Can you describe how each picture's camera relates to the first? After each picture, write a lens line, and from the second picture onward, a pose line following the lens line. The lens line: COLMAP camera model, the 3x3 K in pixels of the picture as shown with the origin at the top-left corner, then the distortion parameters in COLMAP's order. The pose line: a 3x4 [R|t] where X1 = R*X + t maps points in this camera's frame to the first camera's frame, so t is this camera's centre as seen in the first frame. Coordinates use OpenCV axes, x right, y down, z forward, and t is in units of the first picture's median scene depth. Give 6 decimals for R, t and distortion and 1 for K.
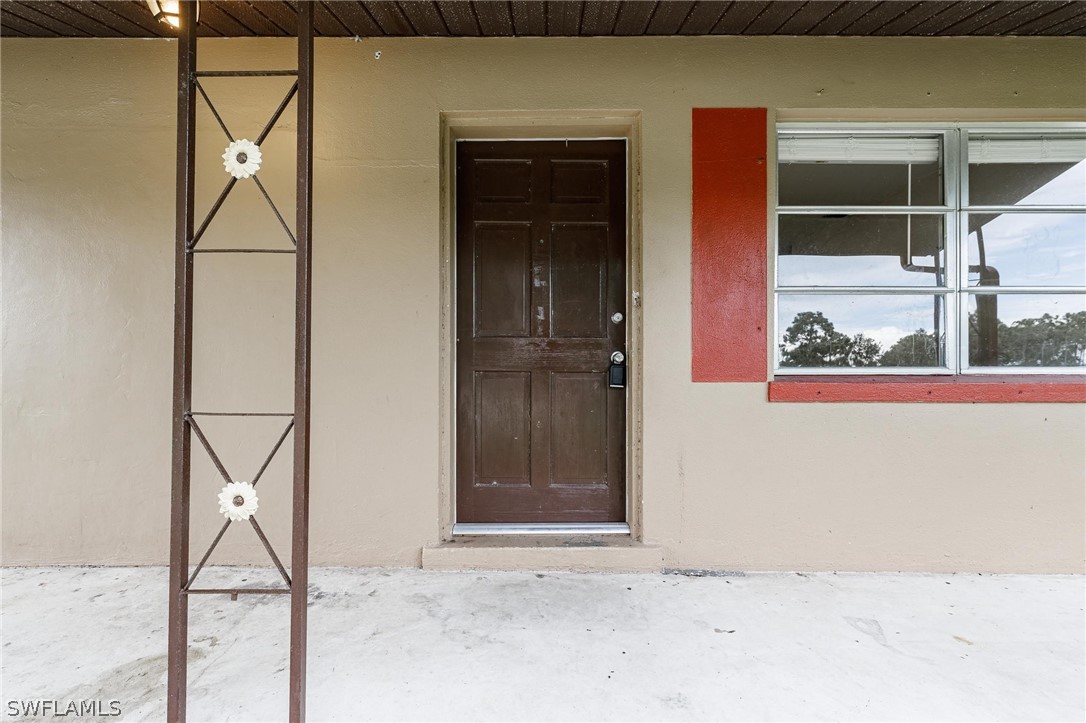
lens RADIAL K [[464.1, 0, 543.2], [0, 464.1, 363.4], [0, 0, 1]] dist [0.001154, 0.000048]
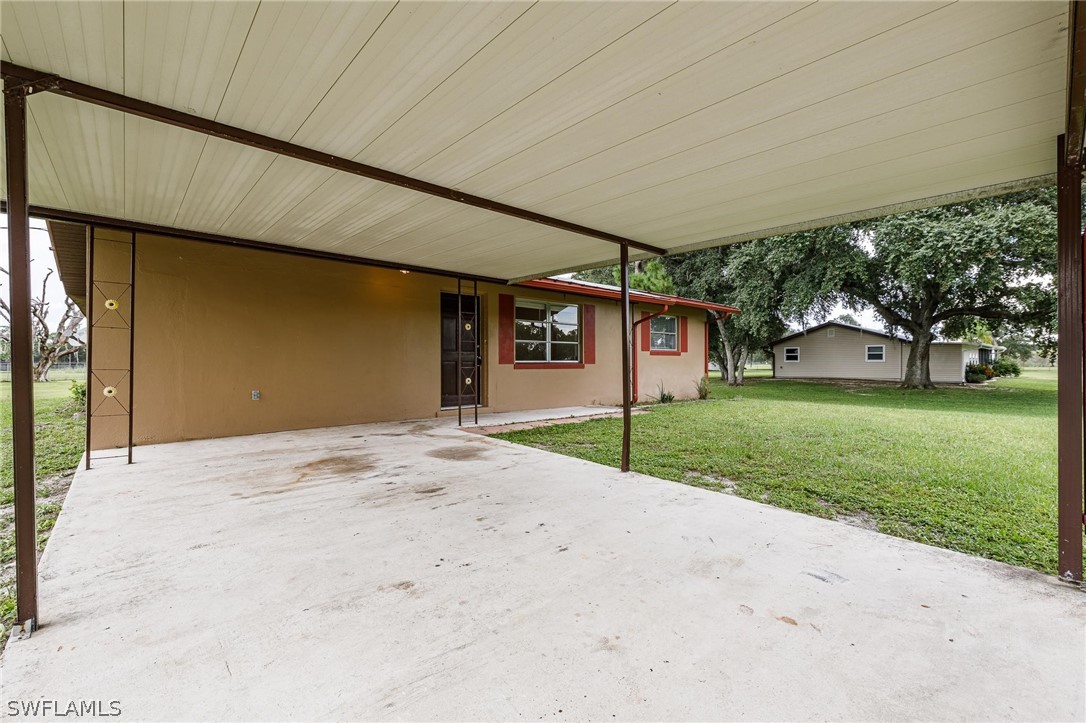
lens RADIAL K [[464.1, 0, 541.3], [0, 464.1, 362.1], [0, 0, 1]] dist [0.001154, 0.000048]
pose [[0.739609, 0.000457, 0.673036, -1.982162], [-0.001679, 0.999998, 0.001167, 0.017463], [-0.673034, -0.001993, 0.739608, -2.056115]]
